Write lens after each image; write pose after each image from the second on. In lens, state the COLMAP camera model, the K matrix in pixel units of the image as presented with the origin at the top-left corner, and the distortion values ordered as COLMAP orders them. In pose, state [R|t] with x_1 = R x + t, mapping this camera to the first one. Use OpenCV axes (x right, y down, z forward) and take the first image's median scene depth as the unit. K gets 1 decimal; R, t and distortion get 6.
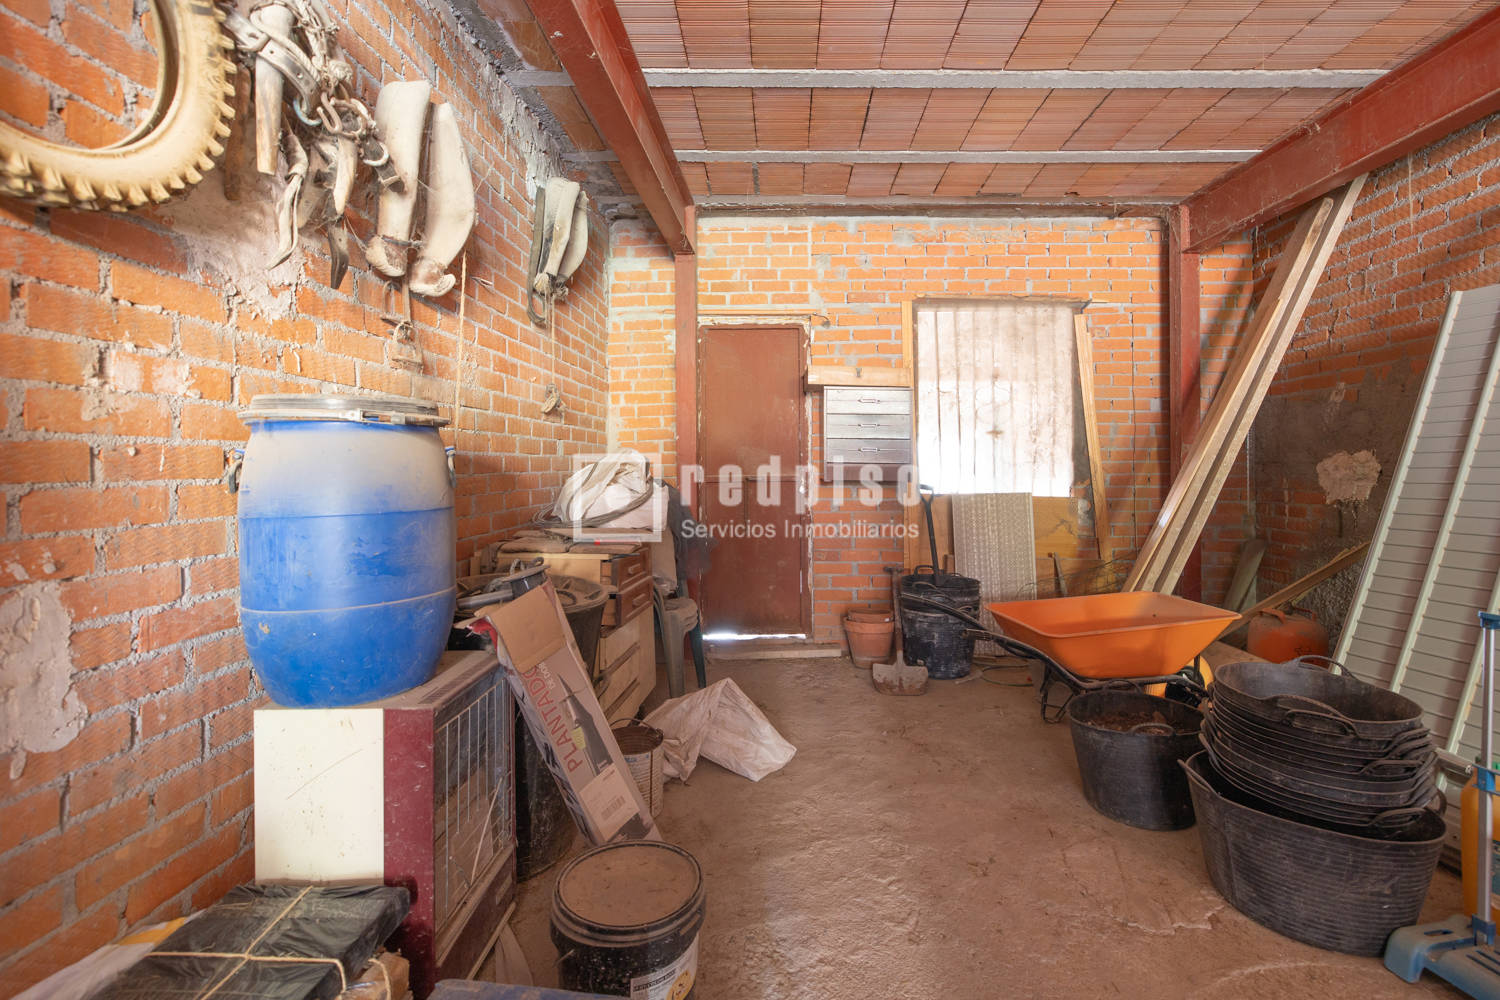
lens RADIAL K [[648.8, 0, 726.5], [0, 648.8, 480.9], [0, 0, 1]] dist [-0.000475, 0.000468]
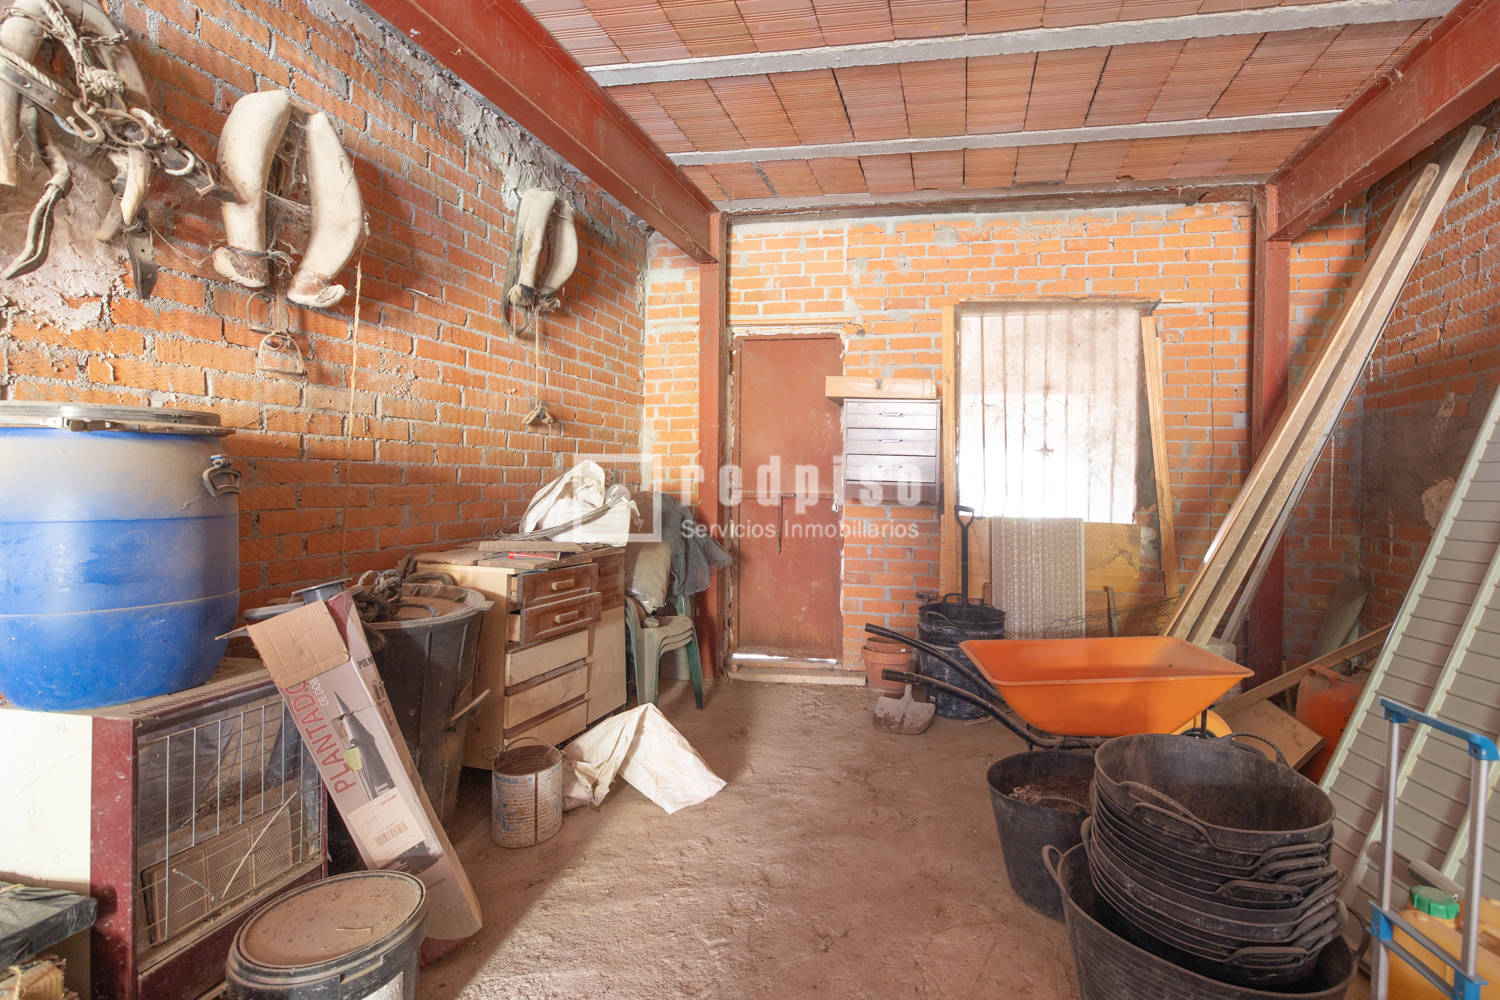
lens RADIAL K [[648.8, 0, 753.8], [0, 648.8, 503.0], [0, 0, 1]] dist [-0.000475, 0.000468]
pose [[0.987080, 0.024727, -0.158307, 0.261521], [-0.022961, 0.999652, 0.012974, -0.005806], [0.158573, -0.009171, 0.987305, 0.073797]]
